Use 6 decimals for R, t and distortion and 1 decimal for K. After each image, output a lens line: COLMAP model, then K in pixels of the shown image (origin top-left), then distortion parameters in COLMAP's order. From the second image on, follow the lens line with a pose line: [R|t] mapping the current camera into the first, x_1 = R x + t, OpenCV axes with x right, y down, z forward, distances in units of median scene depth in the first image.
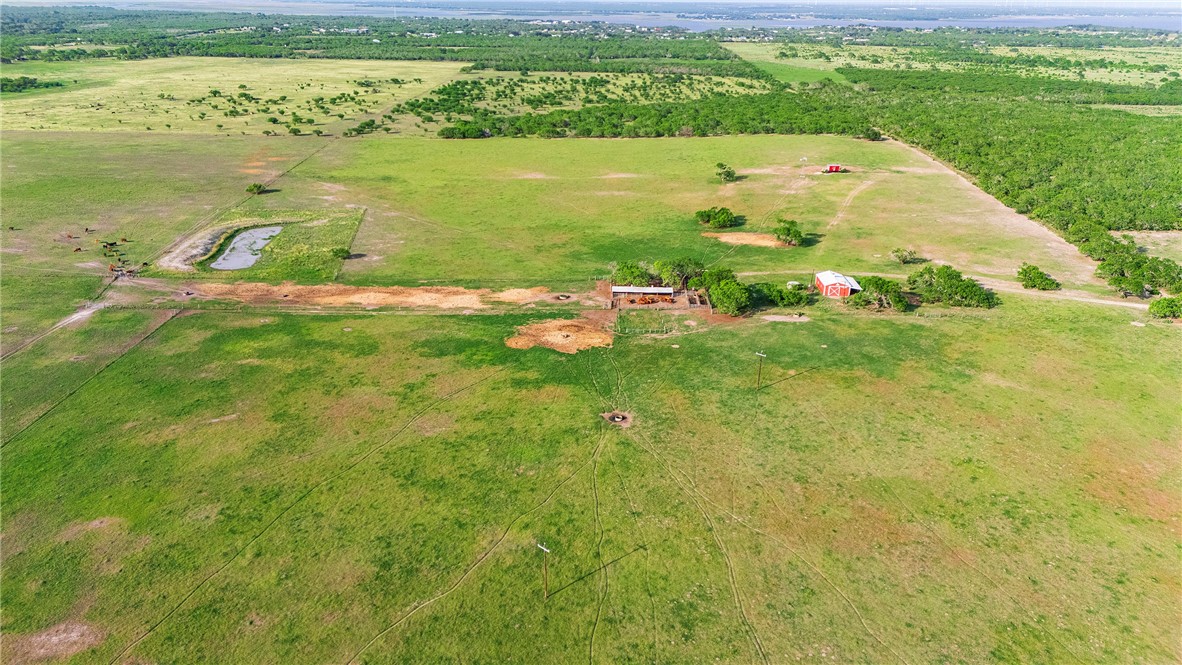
lens RADIAL K [[859.5, 0, 590.9], [0, 859.5, 331.6], [0, 0, 1]] dist [0.072666, -0.067892]
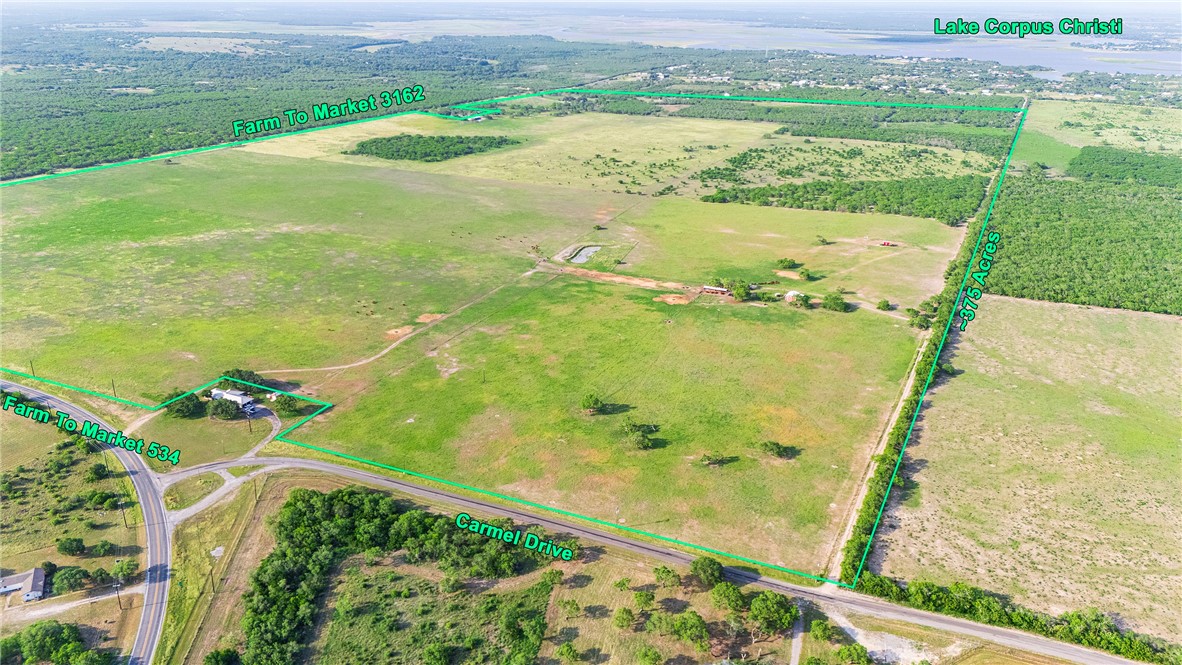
lens RADIAL K [[859.5, 0, 588.3], [0, 859.5, 332.1], [0, 0, 1]] dist [0.072666, -0.067892]
pose [[0.907382, 0.145740, -0.394231, 0.747363], [-0.146979, 0.988765, 0.027232, 0.066355], [0.393770, 0.033234, 0.918608, -1.525607]]
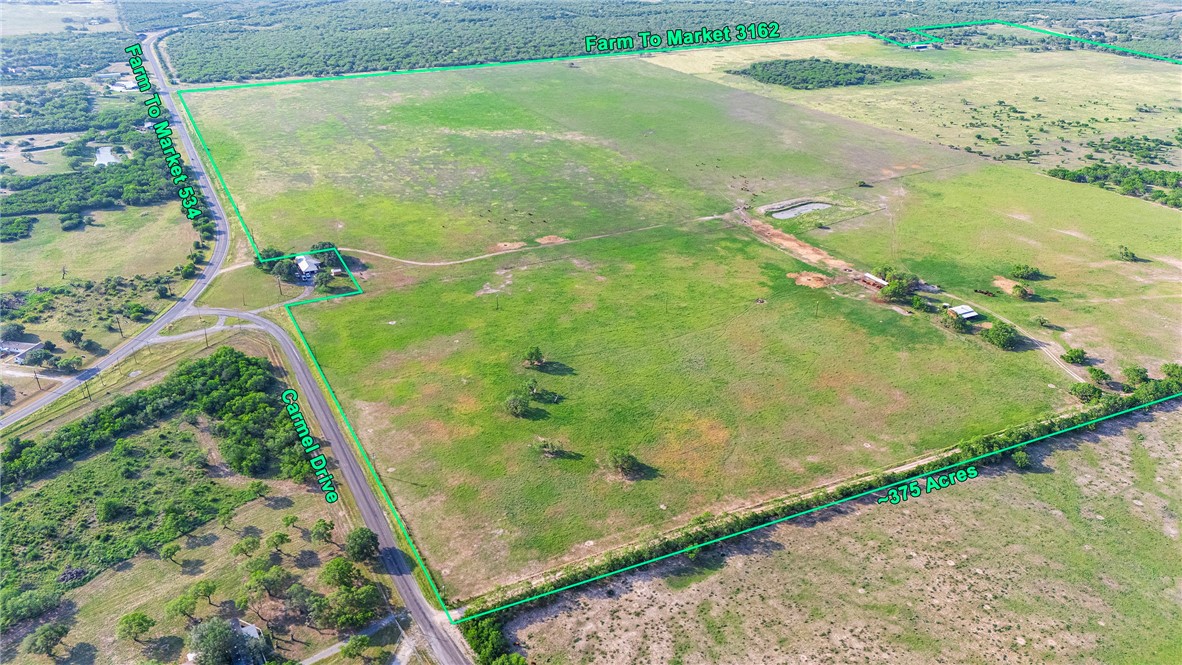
lens RADIAL K [[859.5, 0, 590.5], [0, 859.5, 333.2], [0, 0, 1]] dist [0.072666, -0.067892]
pose [[0.466226, 0.381479, -0.798190, 1.438013], [-0.315769, 0.914577, 0.252662, -0.236575], [0.826392, 0.134246, 0.546859, -0.693344]]
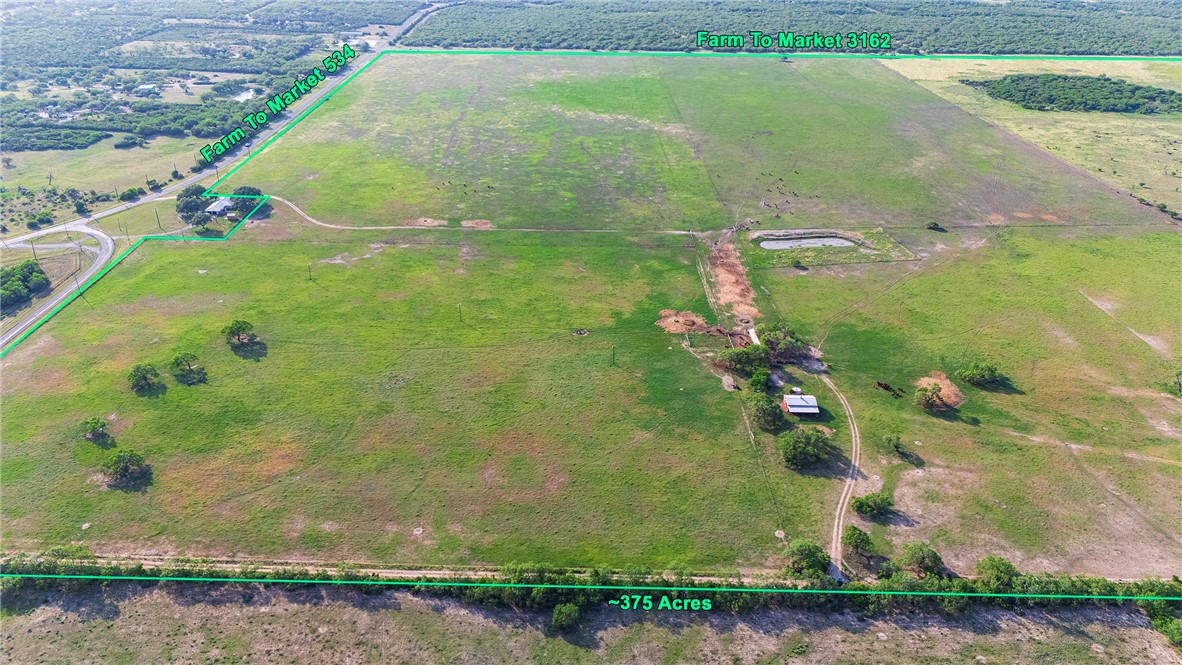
lens RADIAL K [[859.5, 0, 590.4], [0, 859.5, 332.5], [0, 0, 1]] dist [0.072666, -0.067892]
pose [[0.024155, 0.433201, -0.900974, 1.430805], [-0.374185, 0.839644, 0.393680, -0.550150], [0.927040, 0.327621, 0.182379, 0.422356]]
